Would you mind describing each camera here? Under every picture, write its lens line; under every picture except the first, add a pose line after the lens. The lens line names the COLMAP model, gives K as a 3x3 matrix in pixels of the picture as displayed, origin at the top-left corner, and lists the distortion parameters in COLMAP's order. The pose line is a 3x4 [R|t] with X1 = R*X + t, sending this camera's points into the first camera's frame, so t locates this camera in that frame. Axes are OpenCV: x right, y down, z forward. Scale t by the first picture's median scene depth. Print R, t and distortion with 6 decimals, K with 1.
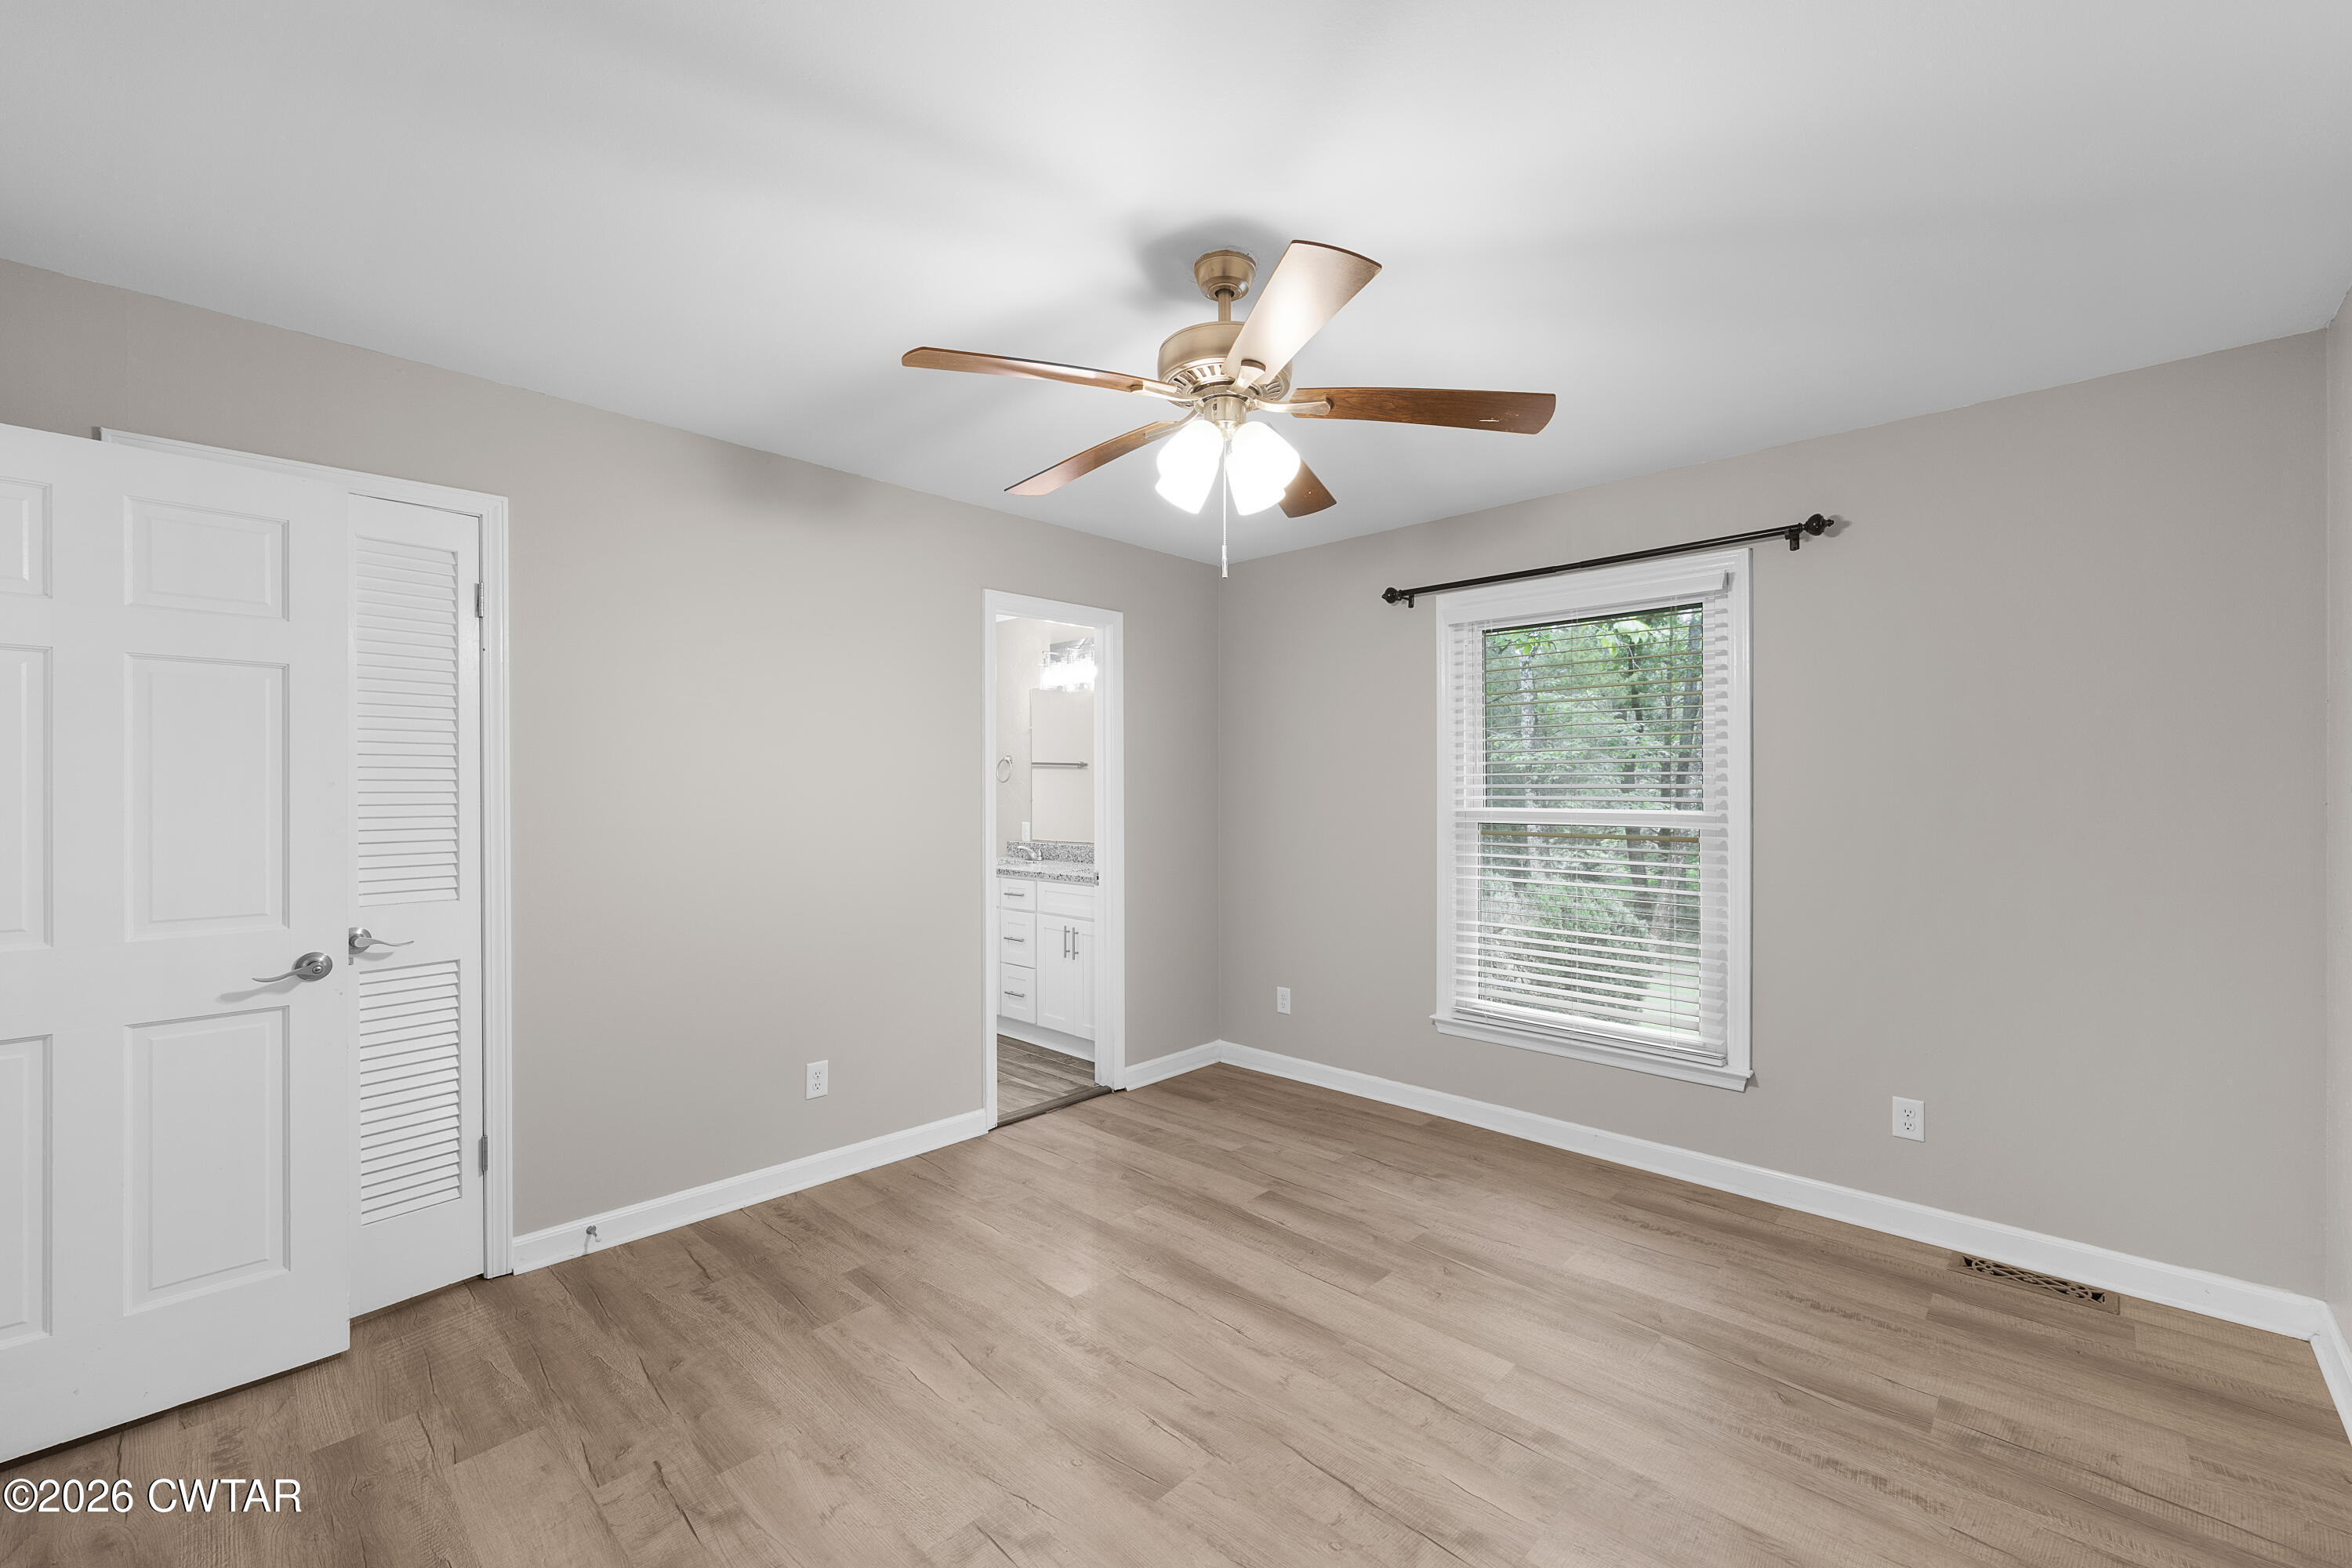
lens RADIAL K [[954.0, 0, 1188.4], [0, 954.0, 789.0], [0, 0, 1]] dist [0.000653, -0.000045]
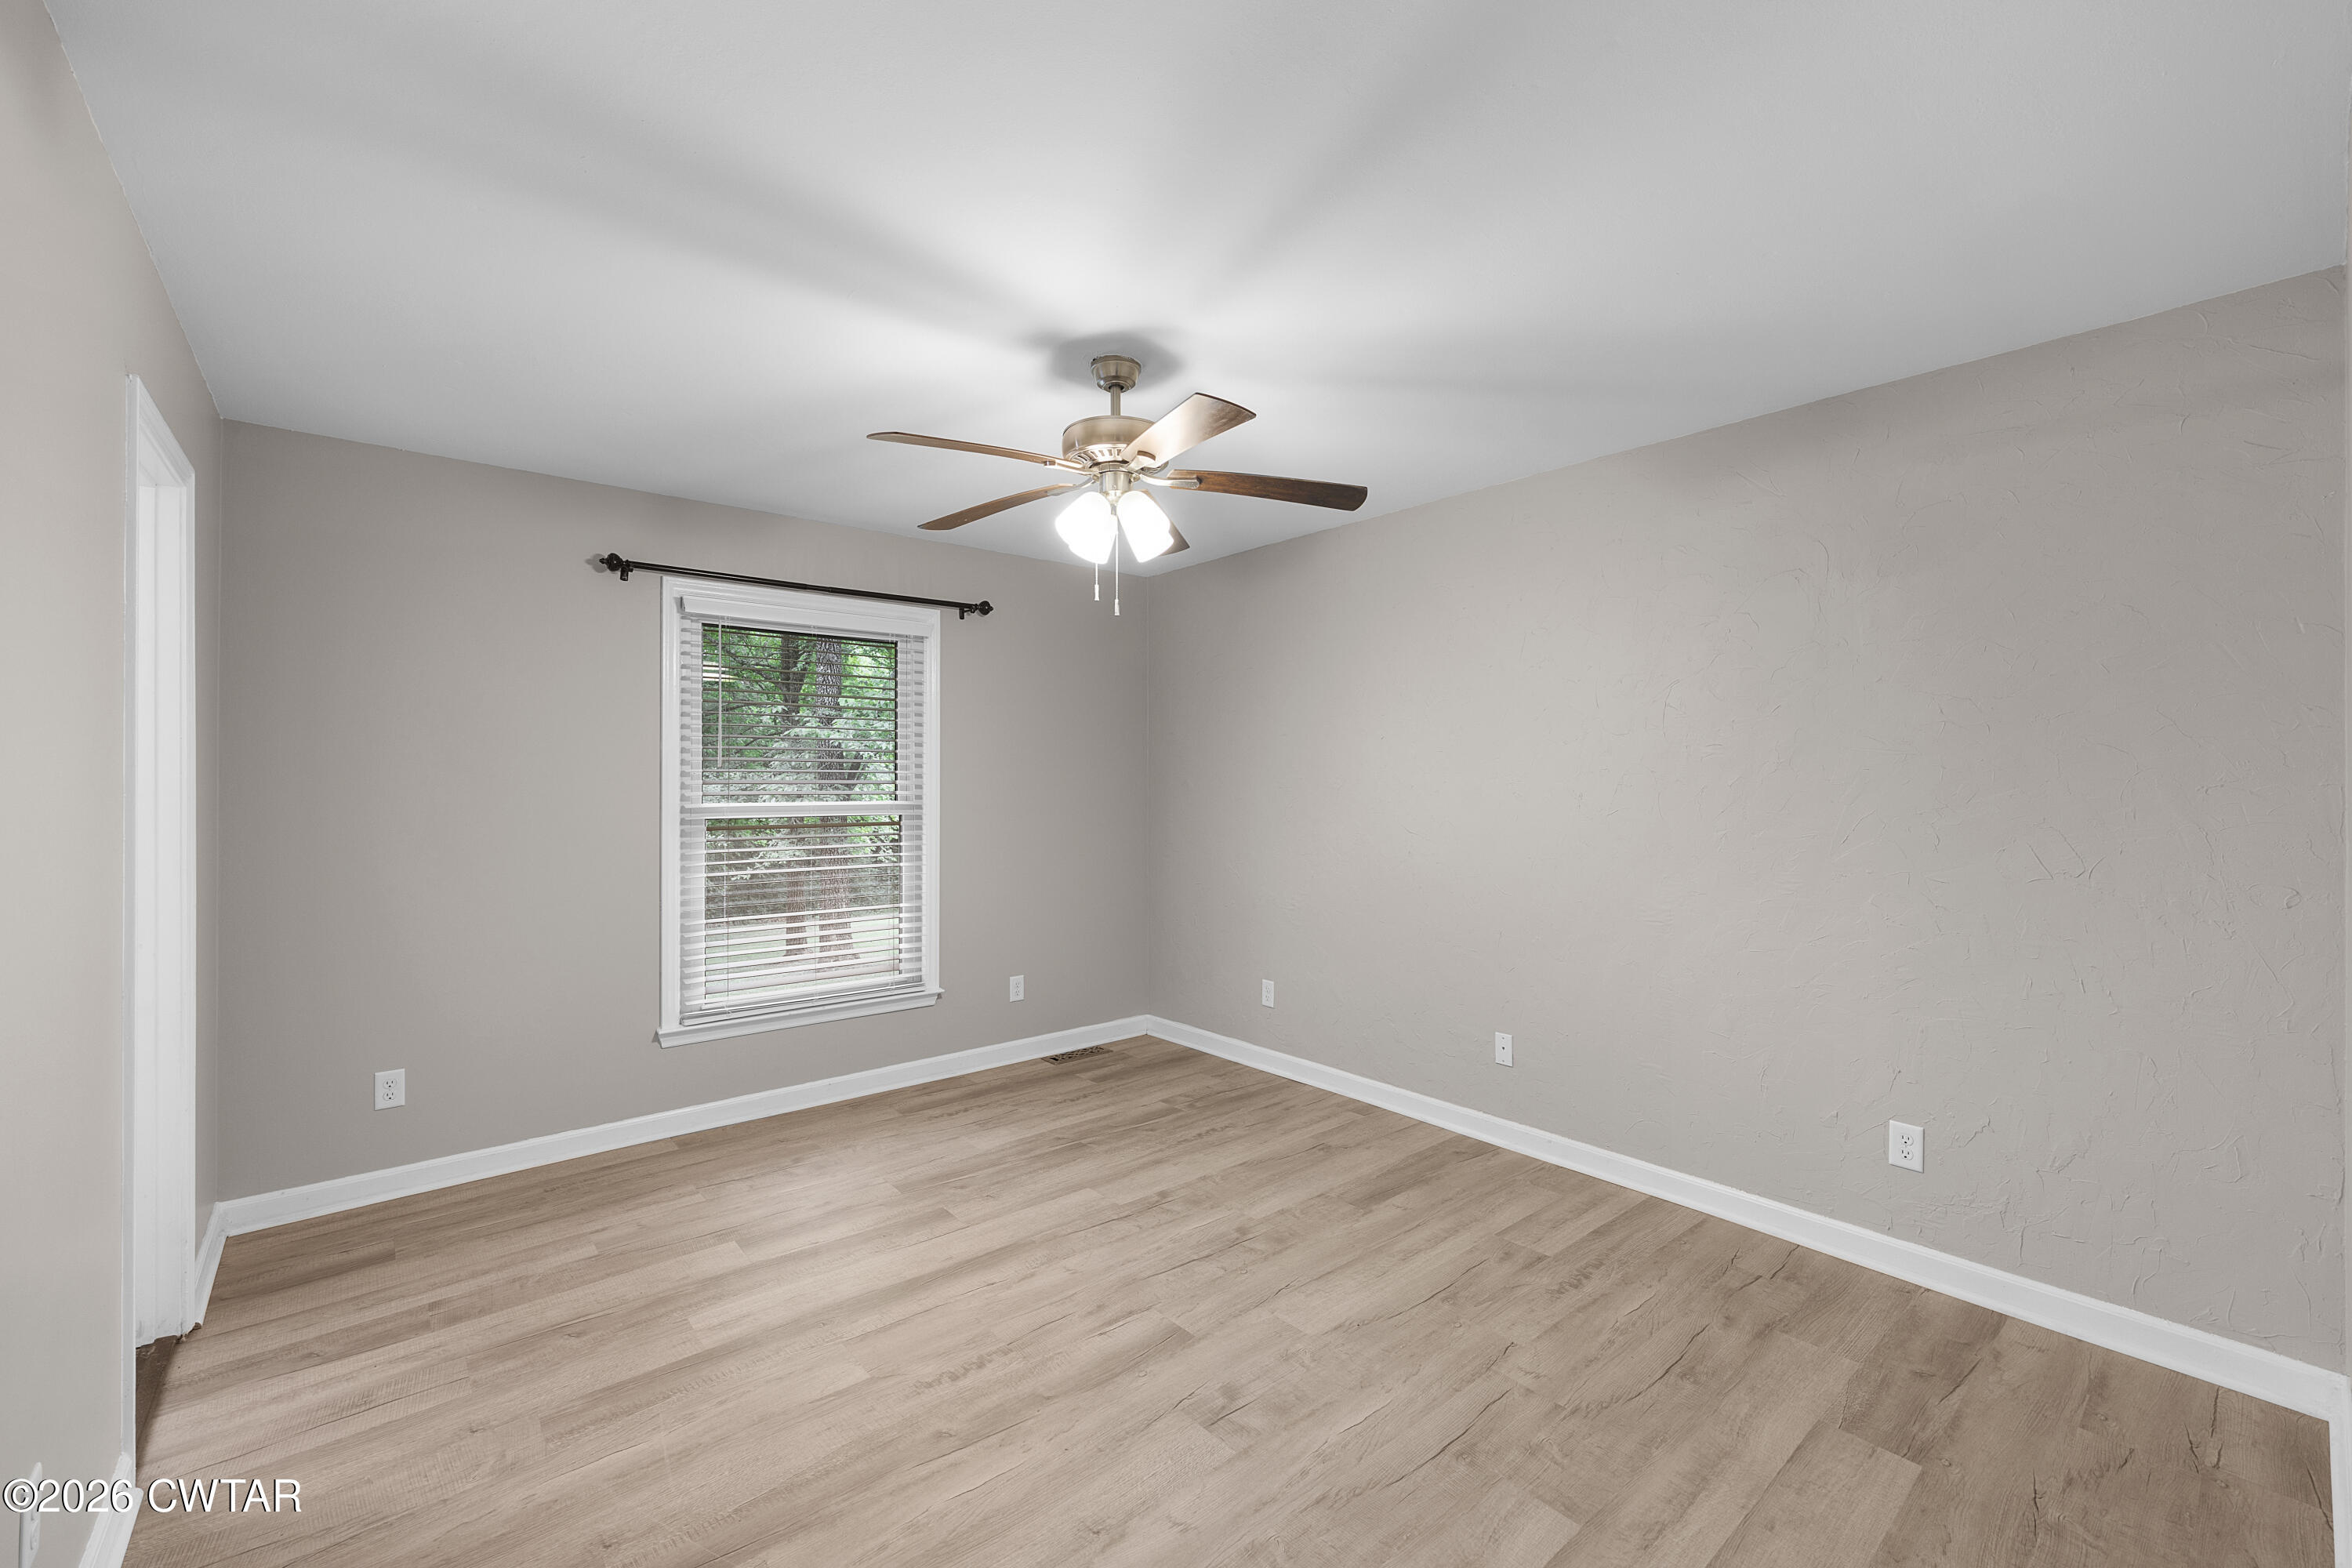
lens RADIAL K [[954.0, 0, 1188.4], [0, 954.0, 789.0], [0, 0, 1]] dist [0.000653, -0.000045]
pose [[0.105944, -0.005702, 0.994356, -0.793092], [-0.001605, 0.999981, 0.005906, -0.002475], [-0.994371, -0.002221, 0.105933, 0.524583]]
